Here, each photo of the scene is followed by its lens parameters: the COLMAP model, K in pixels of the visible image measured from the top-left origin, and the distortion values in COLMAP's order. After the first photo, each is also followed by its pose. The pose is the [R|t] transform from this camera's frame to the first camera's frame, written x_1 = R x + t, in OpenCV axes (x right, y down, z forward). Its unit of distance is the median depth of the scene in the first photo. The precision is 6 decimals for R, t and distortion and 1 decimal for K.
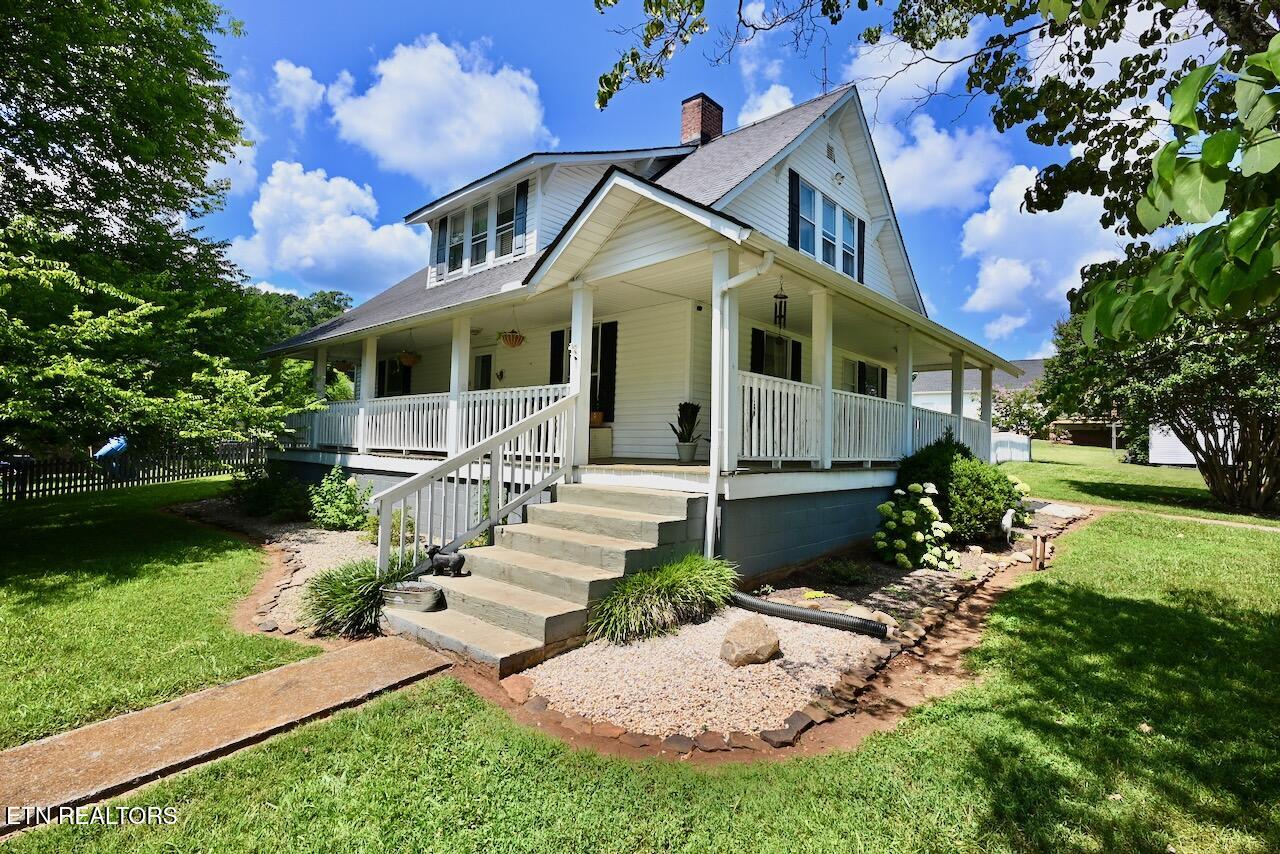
lens RADIAL K [[623.0, 0, 635.8], [0, 623.0, 405.3], [0, 0, 1]] dist [-0.001487, -0.000934]
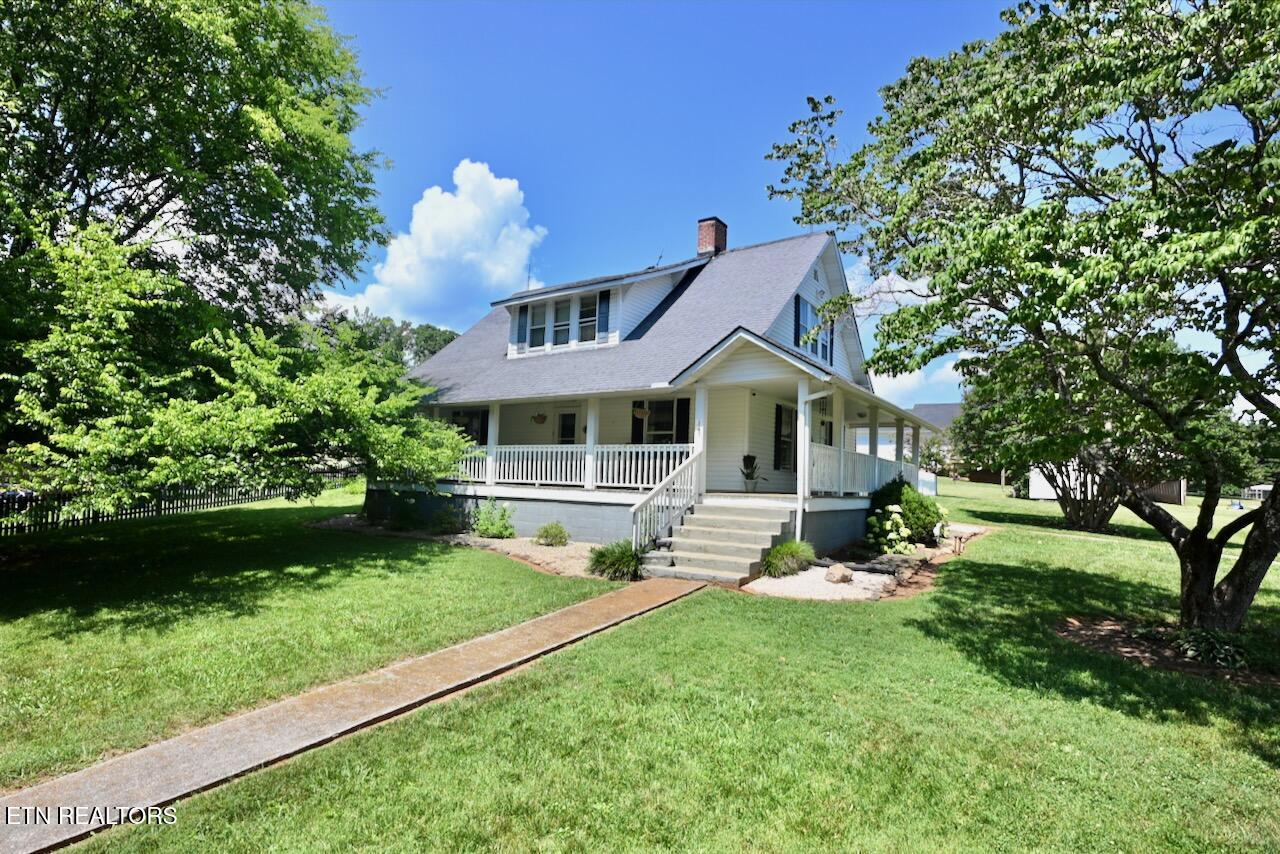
lens RADIAL K [[639.9, 0, 640.0], [0, 639.9, 427.0], [0, 0, 1]] dist [0.038642, 0.000274]
pose [[0.990050, 0.014725, 0.139943, -0.441511], [-0.011866, 0.999704, -0.021248, -0.040317], [-0.140214, 0.019376, 0.989932, -0.604209]]
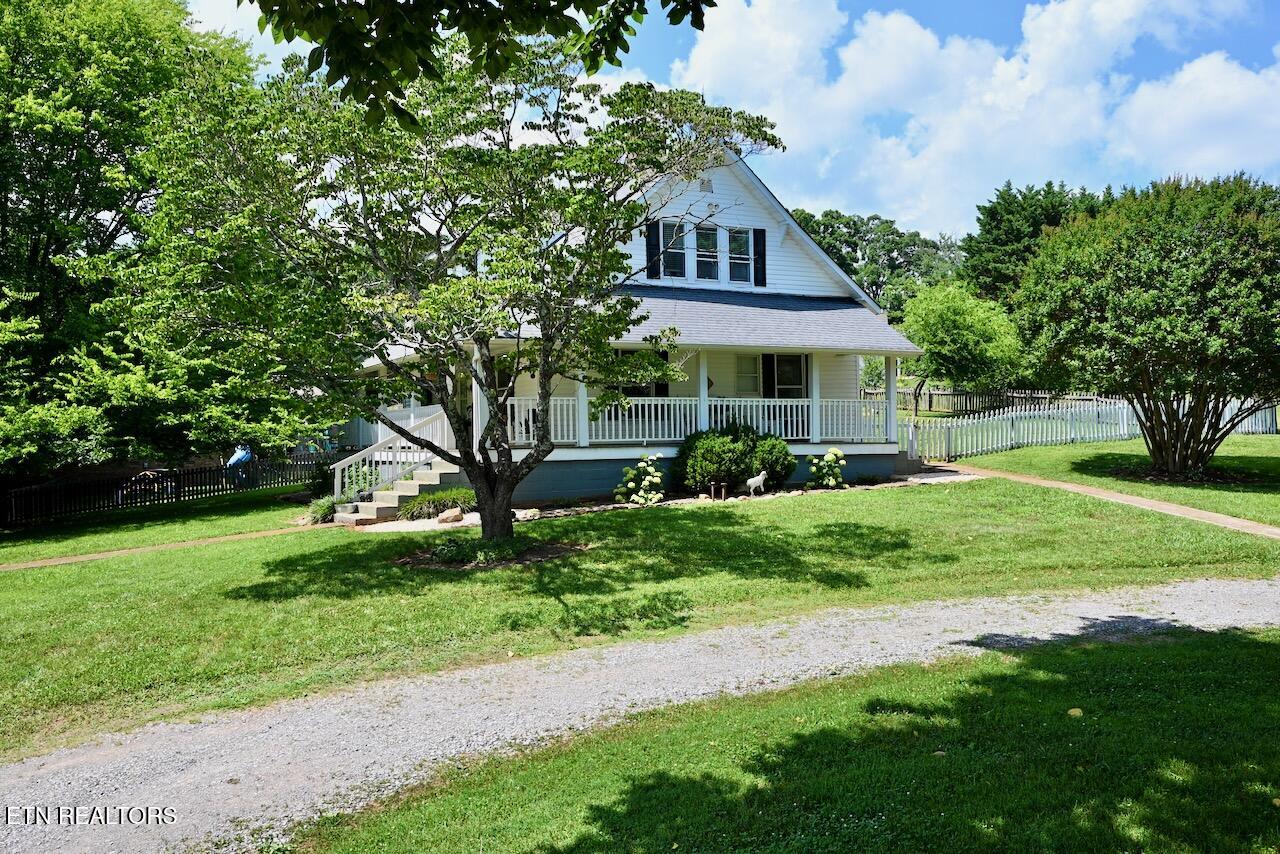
lens RADIAL K [[1121.5, 0, 640.0], [0, 1121.5, 427.0], [0, 0, 1]] dist [0.000973, 0.000185]
pose [[0.936604, -0.046426, -0.347299, 1.354635], [0.064917, 0.997015, 0.041791, -0.060764], [0.344323, -0.061687, 0.936823, -1.595342]]
